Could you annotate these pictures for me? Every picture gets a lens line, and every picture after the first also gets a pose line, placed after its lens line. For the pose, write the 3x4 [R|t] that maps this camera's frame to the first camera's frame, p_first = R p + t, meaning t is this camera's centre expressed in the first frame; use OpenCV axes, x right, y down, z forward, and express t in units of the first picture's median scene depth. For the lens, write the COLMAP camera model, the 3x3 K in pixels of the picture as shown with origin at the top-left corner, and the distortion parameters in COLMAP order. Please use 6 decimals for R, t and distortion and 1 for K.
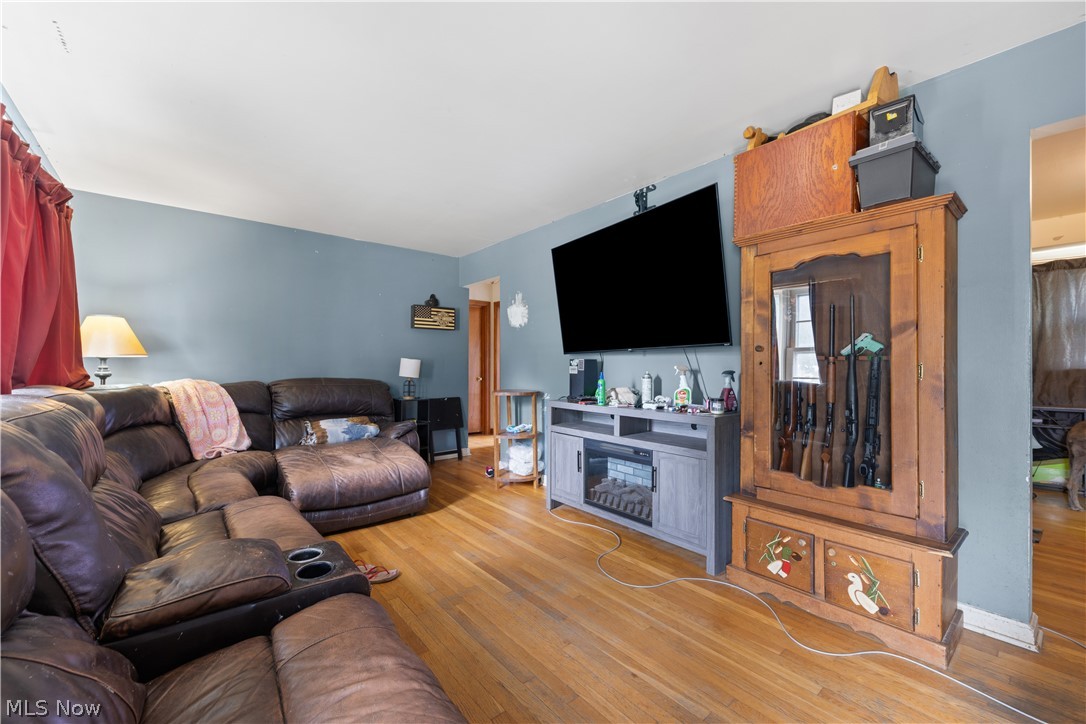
lens RADIAL K [[430.3, 0, 547.3], [0, 430.3, 364.3], [0, 0, 1]] dist [0.008341, -0.002275]
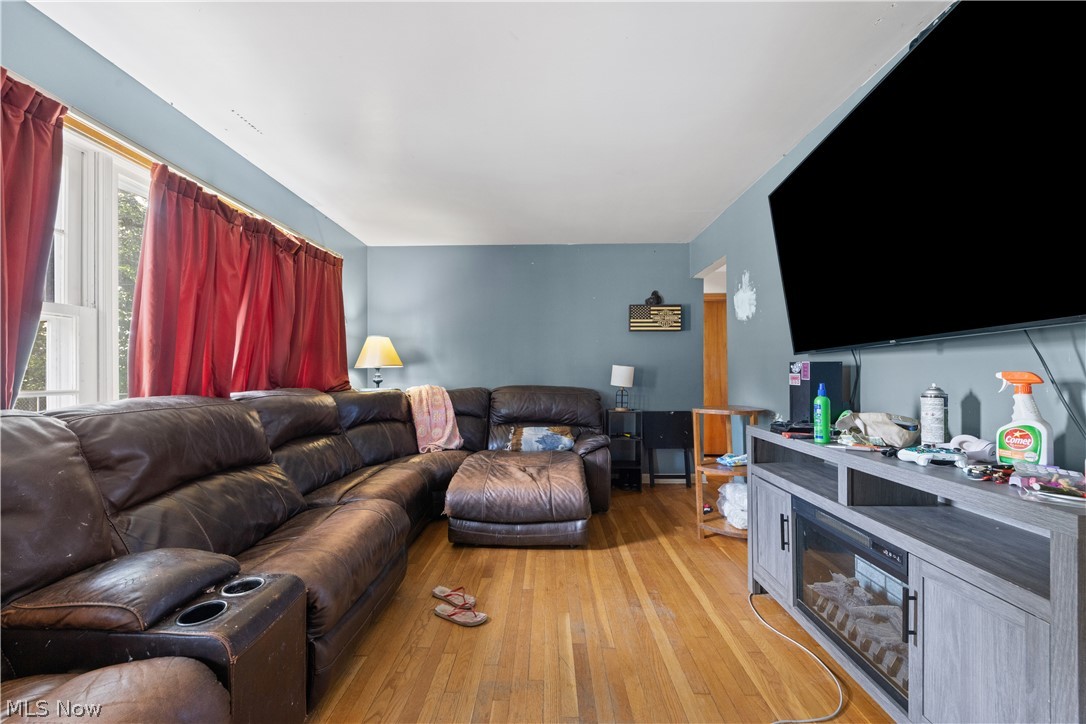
lens RADIAL K [[430.3, 0, 544.4], [0, 430.3, 370.5], [0, 0, 1]] dist [0.008341, -0.002275]
pose [[0.752461, -0.006488, -0.658604, 0.210681], [0.003864, 0.999978, -0.005437, 0.002218], [0.658625, 0.001546, 0.752470, 0.313346]]
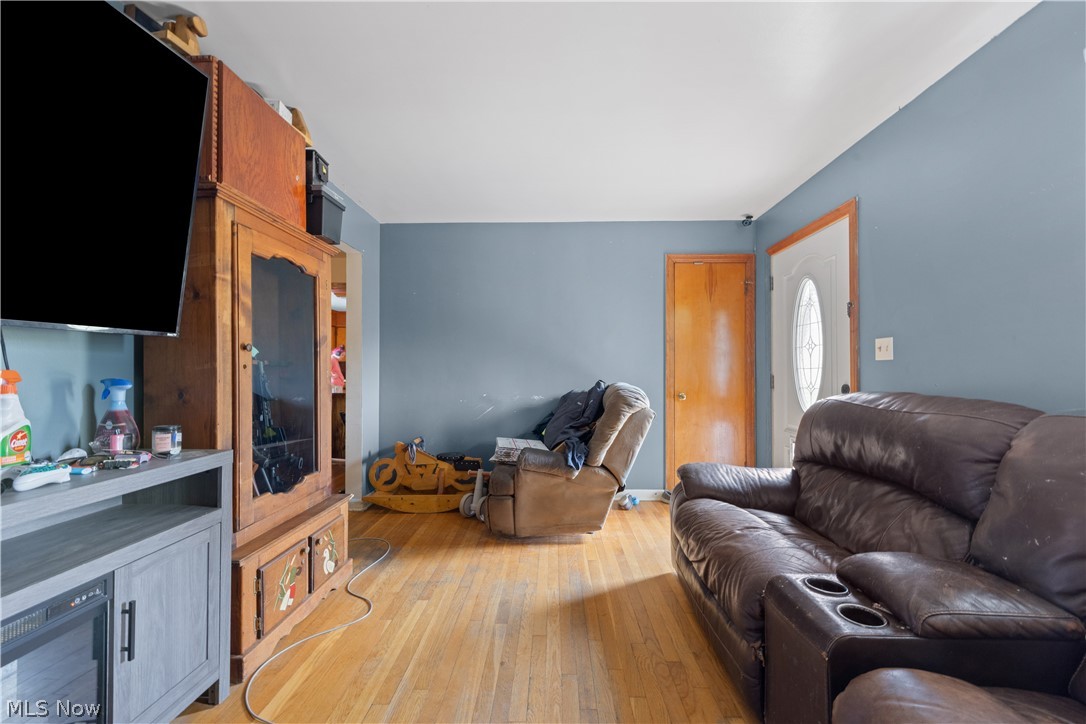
lens RADIAL K [[430.3, 0, 537.8], [0, 430.3, 366.3], [0, 0, 1]] dist [0.008341, -0.002275]
pose [[-0.729908, 0.002962, 0.683539, -0.285753], [-0.003802, 0.999958, -0.008392, 0.001174], [-0.683535, -0.008724, -0.729866, 0.838756]]
